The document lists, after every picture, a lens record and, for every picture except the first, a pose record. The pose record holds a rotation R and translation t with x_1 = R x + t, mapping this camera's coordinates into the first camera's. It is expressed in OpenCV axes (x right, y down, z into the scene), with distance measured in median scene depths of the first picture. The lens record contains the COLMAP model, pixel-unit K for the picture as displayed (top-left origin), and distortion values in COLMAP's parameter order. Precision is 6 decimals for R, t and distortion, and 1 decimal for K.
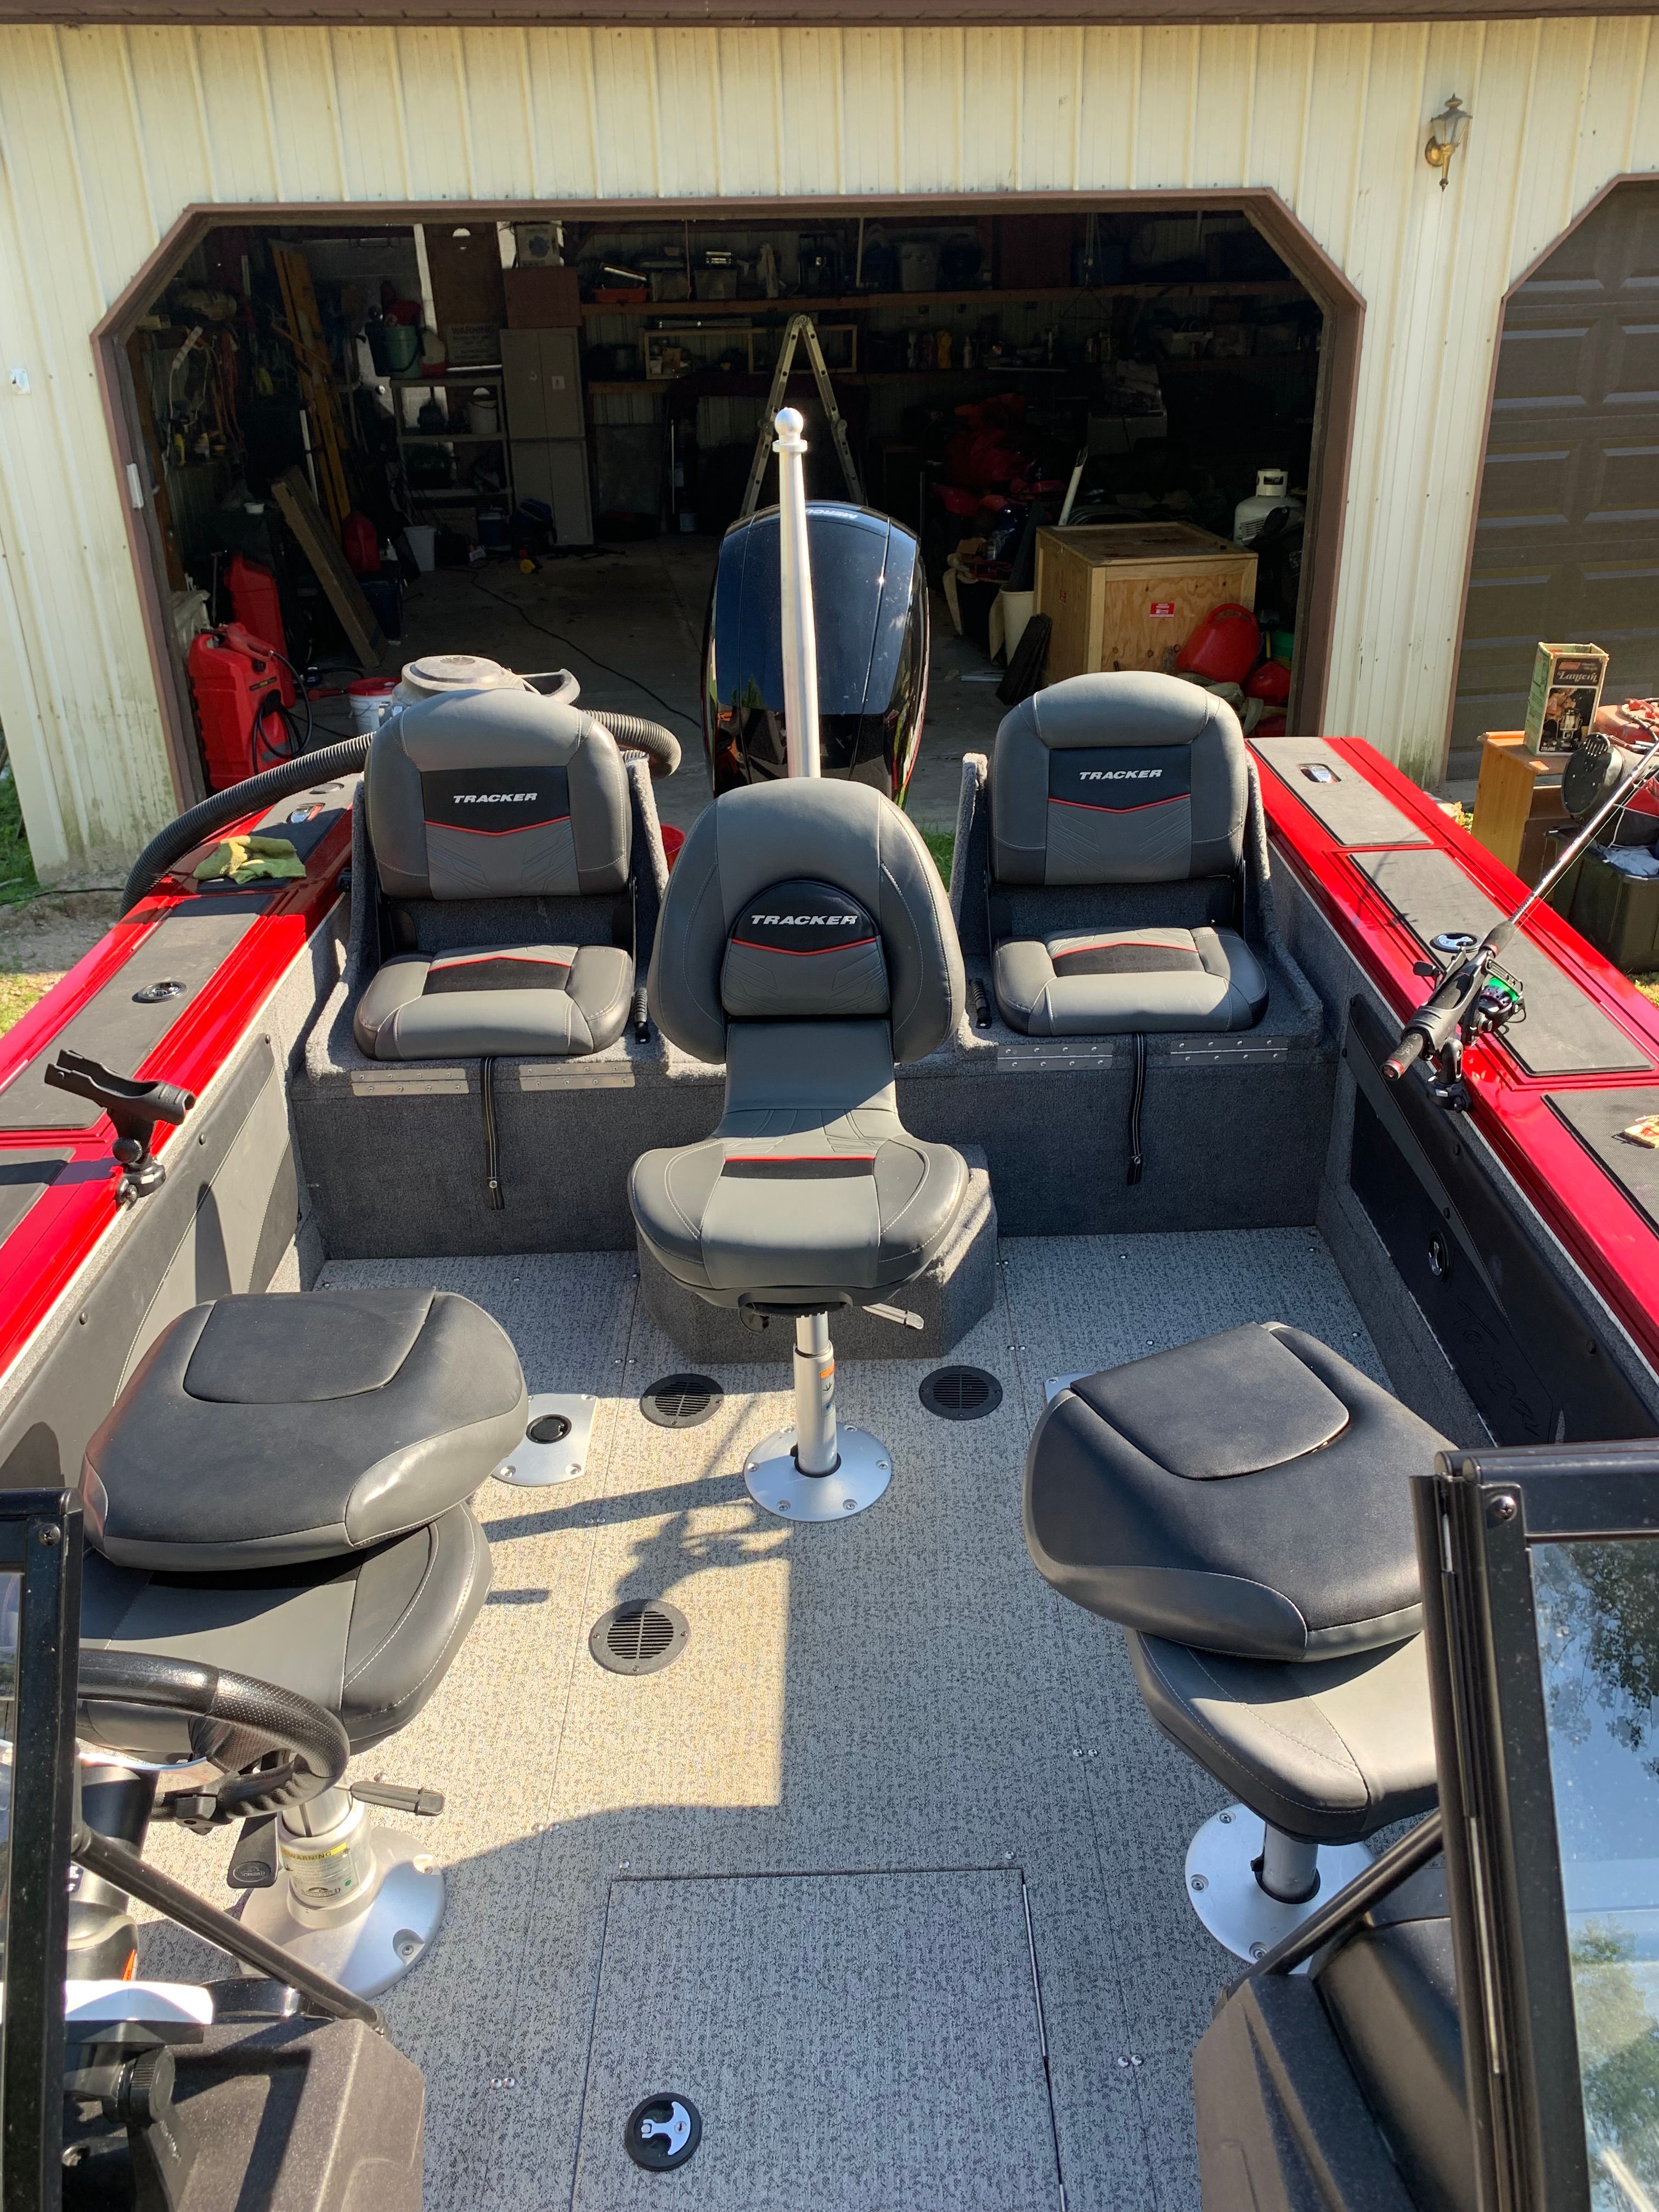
lens RADIAL K [[1797.5, 0, 823.5], [0, 1797.5, 1099.2], [0, 0, 1]] dist [0.011305, -0.004466]
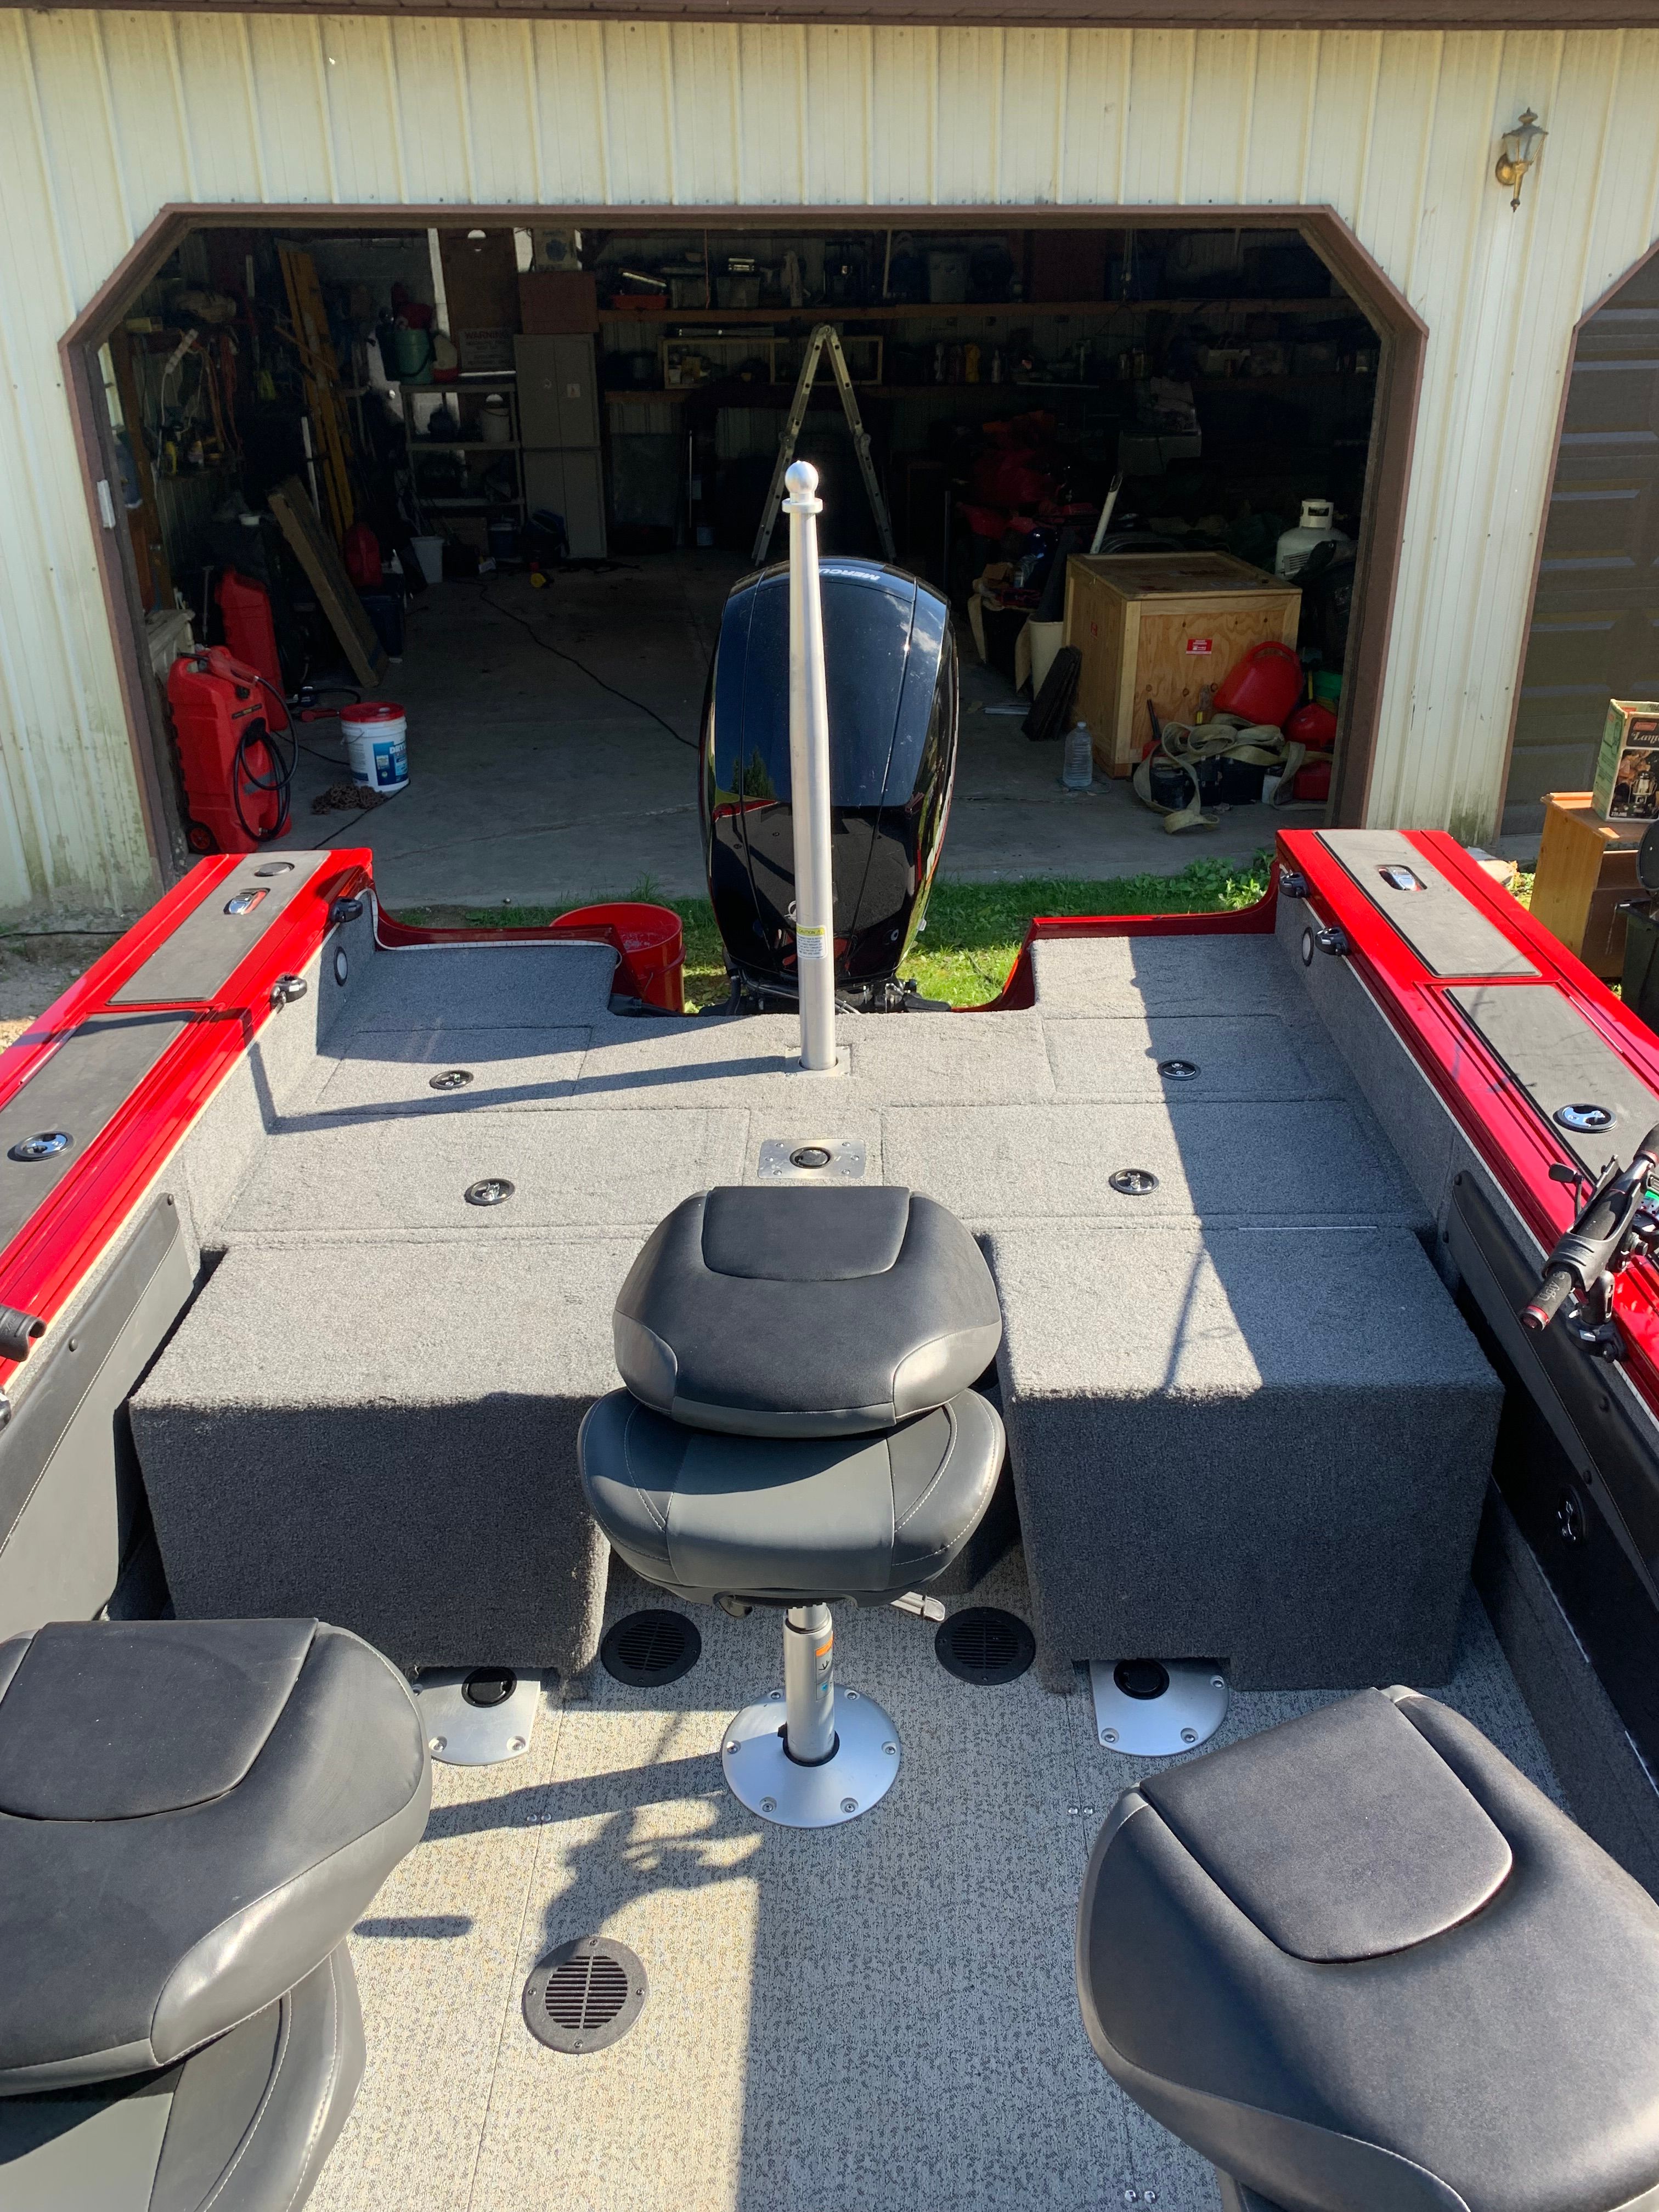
lens RADIAL K [[1806.5, 0, 829.5], [0, 1806.5, 1106.0], [0, 0, 1]] dist [0.008928, -0.002130]
pose [[0.999827, 0.018362, -0.002990, 0.000834], [-0.018365, 0.999831, -0.000749, -0.032947], [0.002975, 0.000804, 0.999995, 0.060540]]
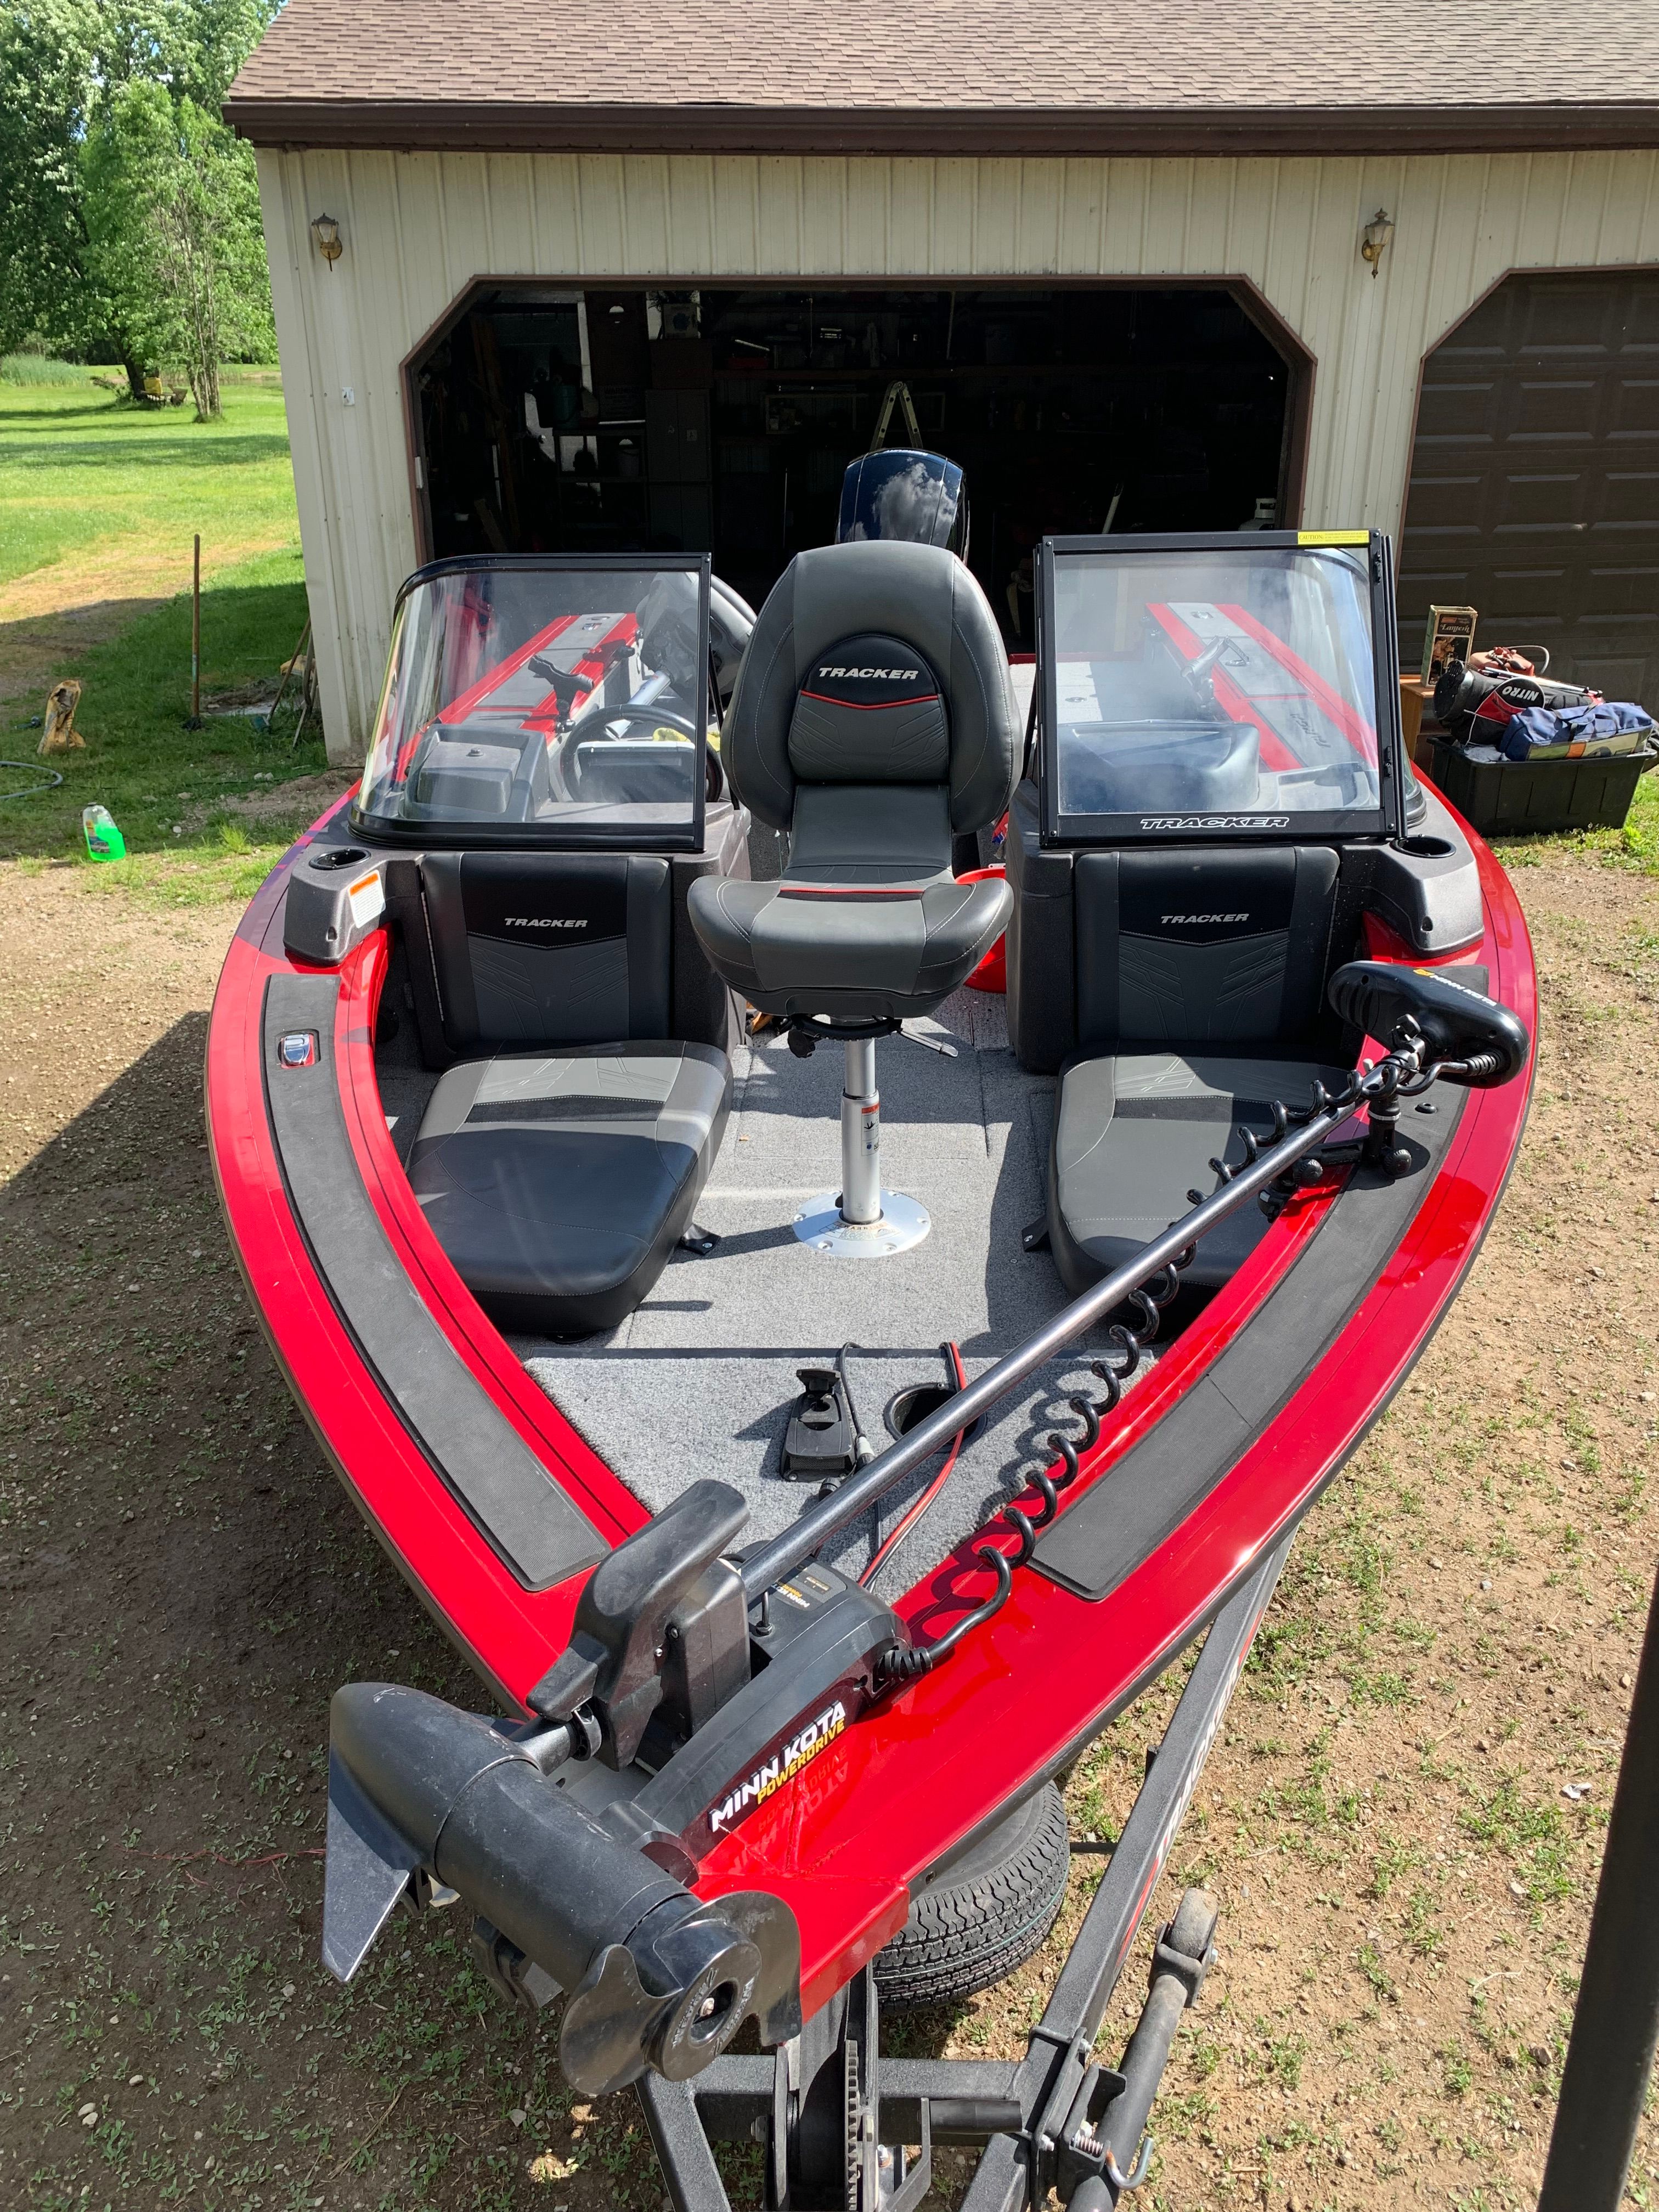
lens RADIAL K [[1754.7, 0, 817.4], [0, 1754.7, 1104.0], [0, 0, 1]] dist [0.012366, 0.004334]
pose [[0.998387, 0.035379, -0.044406, 0.005119], [-0.036746, 0.998863, -0.030358, 0.167918], [0.043281, 0.031941, 0.998552, -0.314000]]
